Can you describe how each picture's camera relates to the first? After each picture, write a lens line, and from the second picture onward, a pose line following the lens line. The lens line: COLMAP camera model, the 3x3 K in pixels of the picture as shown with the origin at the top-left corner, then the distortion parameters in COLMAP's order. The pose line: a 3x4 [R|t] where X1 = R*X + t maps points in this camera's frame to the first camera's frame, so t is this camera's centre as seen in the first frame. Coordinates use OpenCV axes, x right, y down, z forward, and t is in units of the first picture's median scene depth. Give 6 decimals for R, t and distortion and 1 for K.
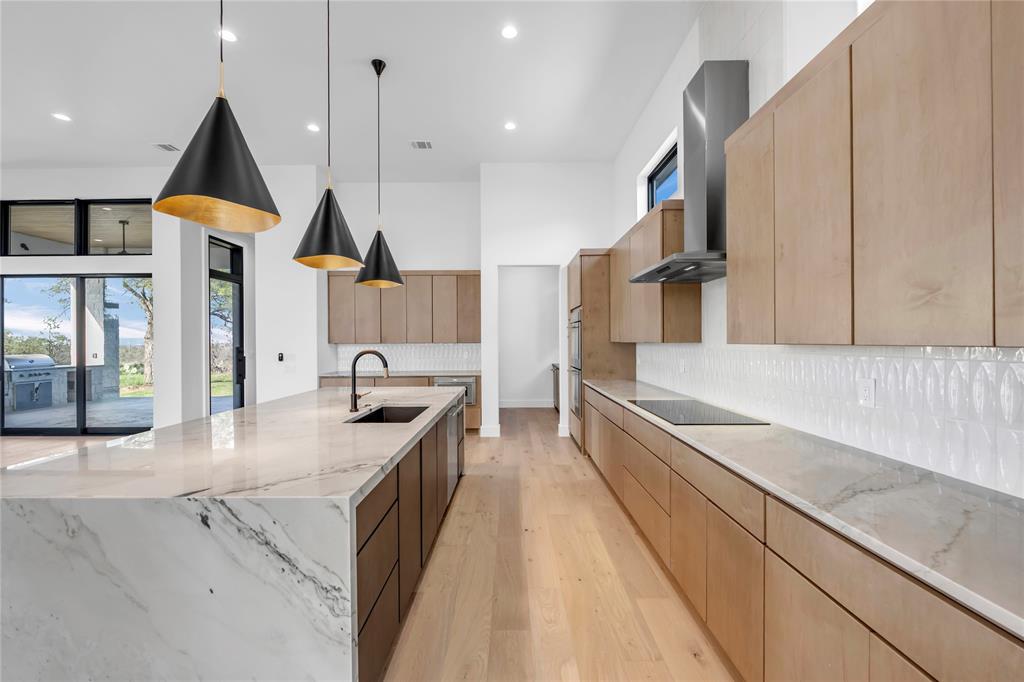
lens RADIAL K [[417.5, 0, 513.9], [0, 417.5, 343.7], [0, 0, 1]] dist [-0.007556, 0.000111]
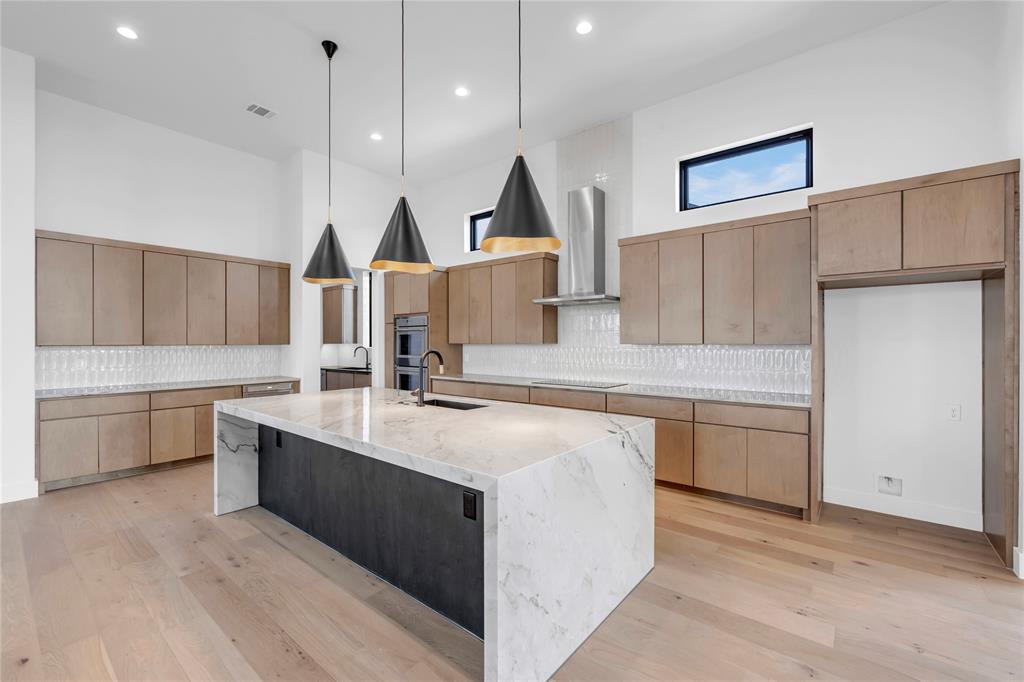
lens RADIAL K [[424.1, 0, 518.0], [0, 424.1, 344.5], [0, 0, 1]] dist [0.001342, 0.000201]
pose [[0.637483, 0.000171, 0.770465, -6.679765], [0.002967, 0.999992, -0.002677, 0.029398], [-0.770459, 0.003992, 0.637477, 0.575738]]
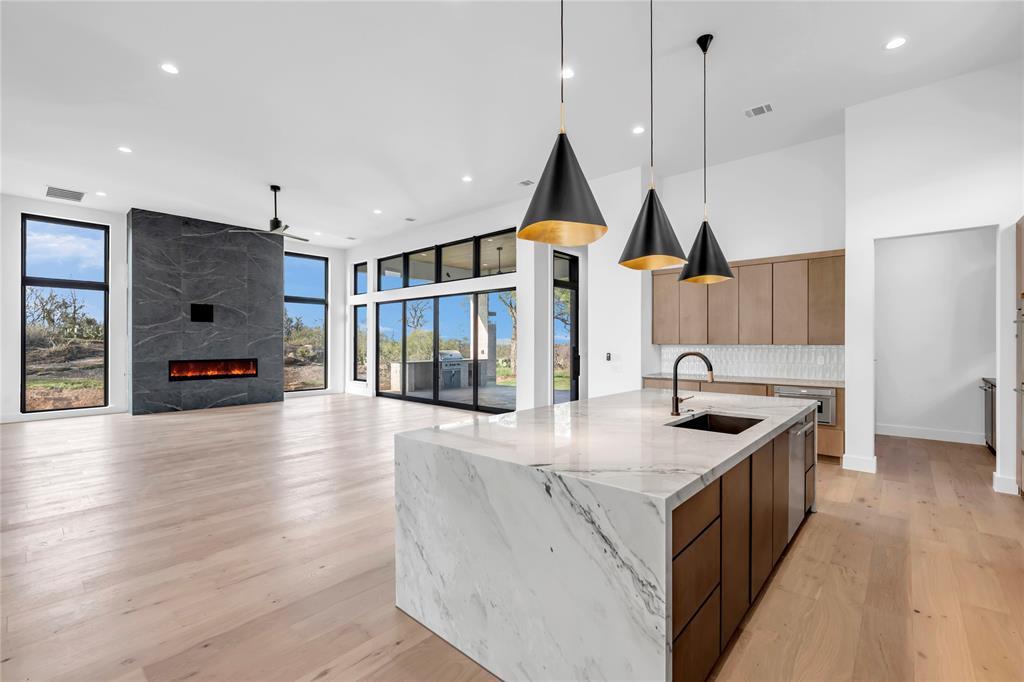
lens RADIAL K [[424.1, 0, 518.0], [0, 424.1, 344.5], [0, 0, 1]] dist [0.001342, 0.000201]
pose [[0.756391, 0.007640, -0.654075, -0.022148], [-0.007628, 0.999967, 0.002859, -0.000012], [0.654075, 0.002826, 0.756424, 0.026964]]
